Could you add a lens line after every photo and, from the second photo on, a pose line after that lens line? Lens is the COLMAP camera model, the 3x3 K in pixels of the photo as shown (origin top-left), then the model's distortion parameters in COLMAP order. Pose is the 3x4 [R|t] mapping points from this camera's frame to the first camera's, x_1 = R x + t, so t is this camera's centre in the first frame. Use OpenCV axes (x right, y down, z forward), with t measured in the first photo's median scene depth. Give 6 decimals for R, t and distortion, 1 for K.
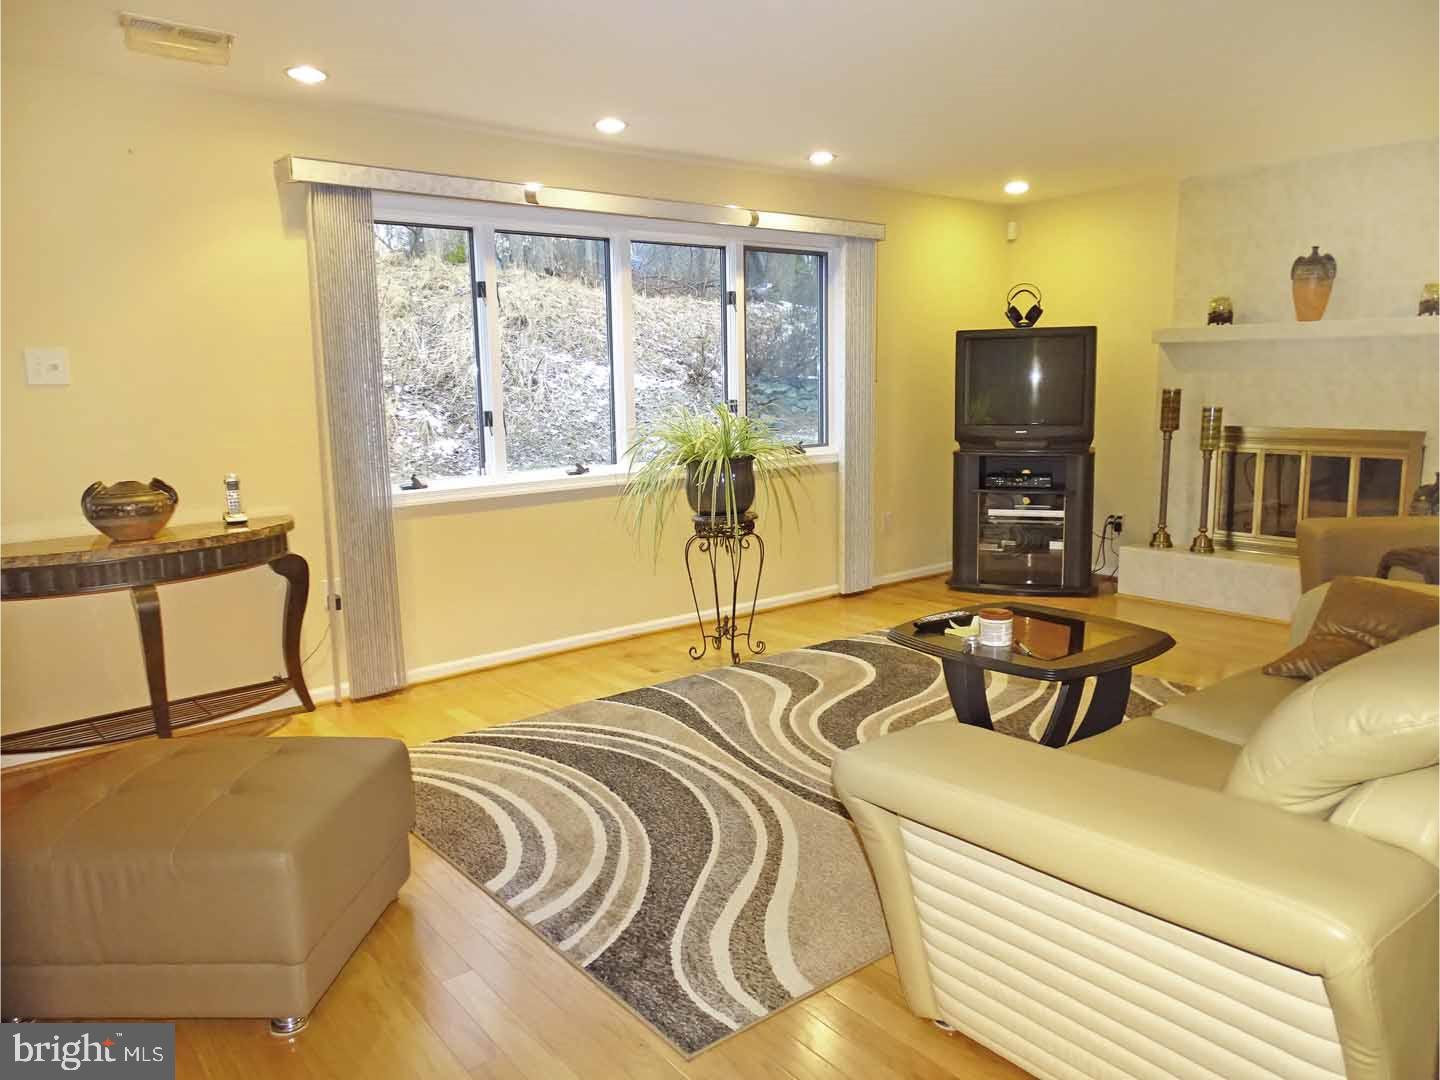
lens RADIAL K [[1027.2, 0, 718.6], [0, 1027.2, 541.2], [0, 0, 1]] dist [-0.017408, 0.007359]
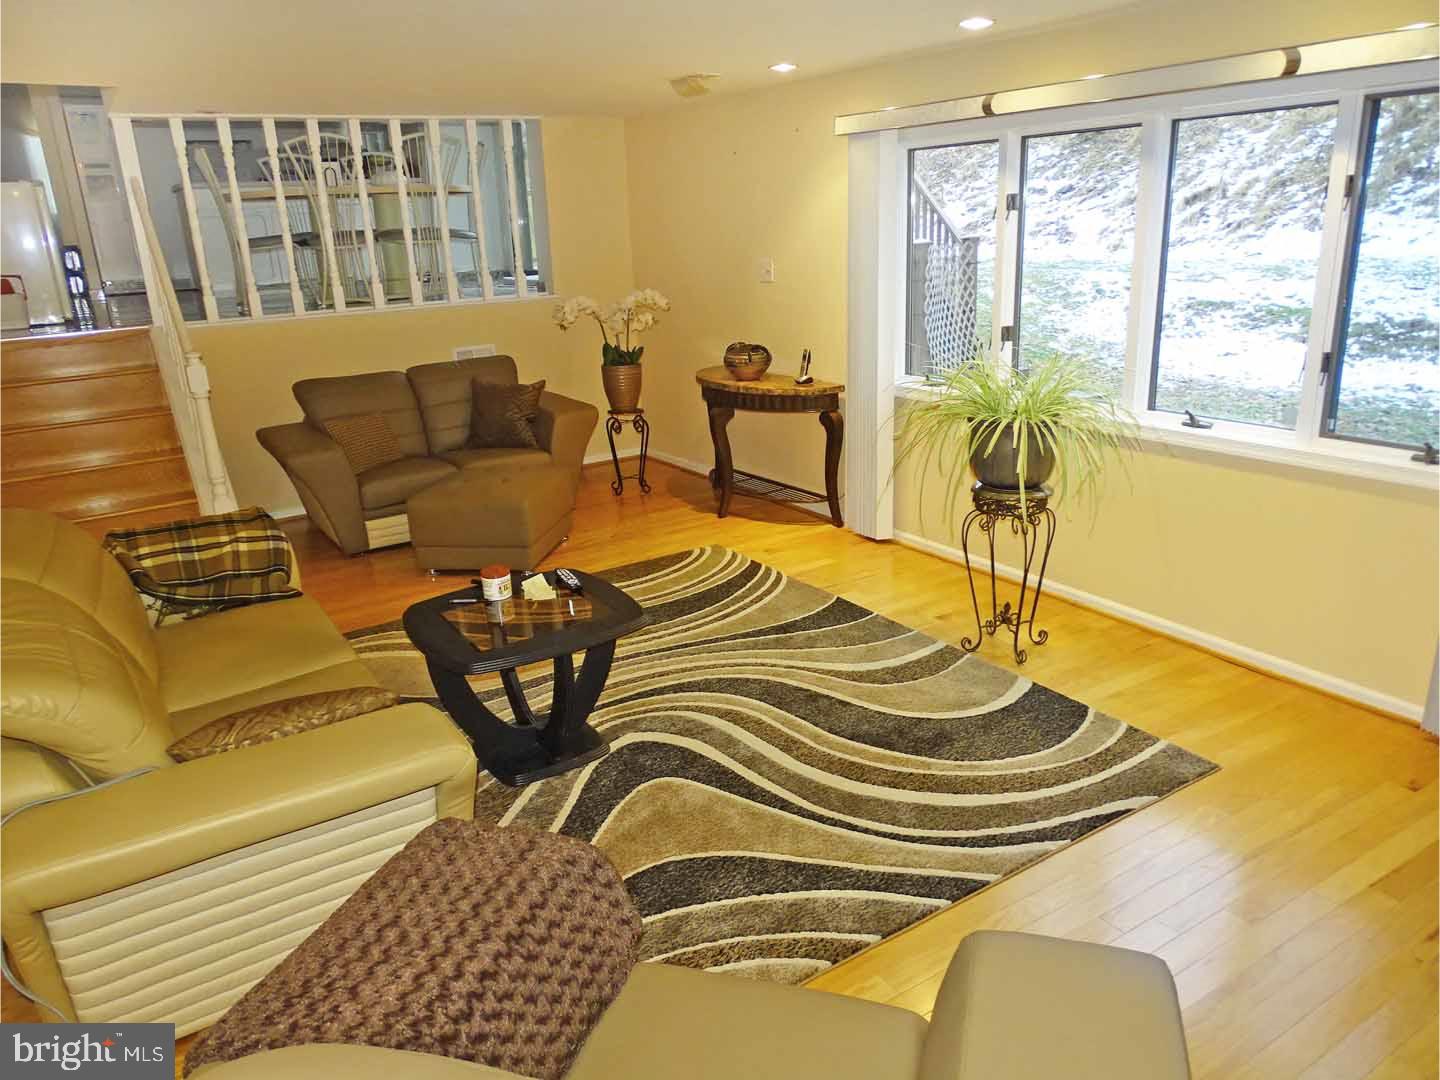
lens RADIAL K [[1027.2, 0, 711.6], [0, 1027.2, 545.6], [0, 0, 1]] dist [-0.017408, 0.007359]
pose [[-0.103174, 0.338802, -0.935183, 0.965219], [-0.103899, 0.931387, 0.348890, -0.288984], [0.989222, 0.133161, -0.060894, 0.945827]]
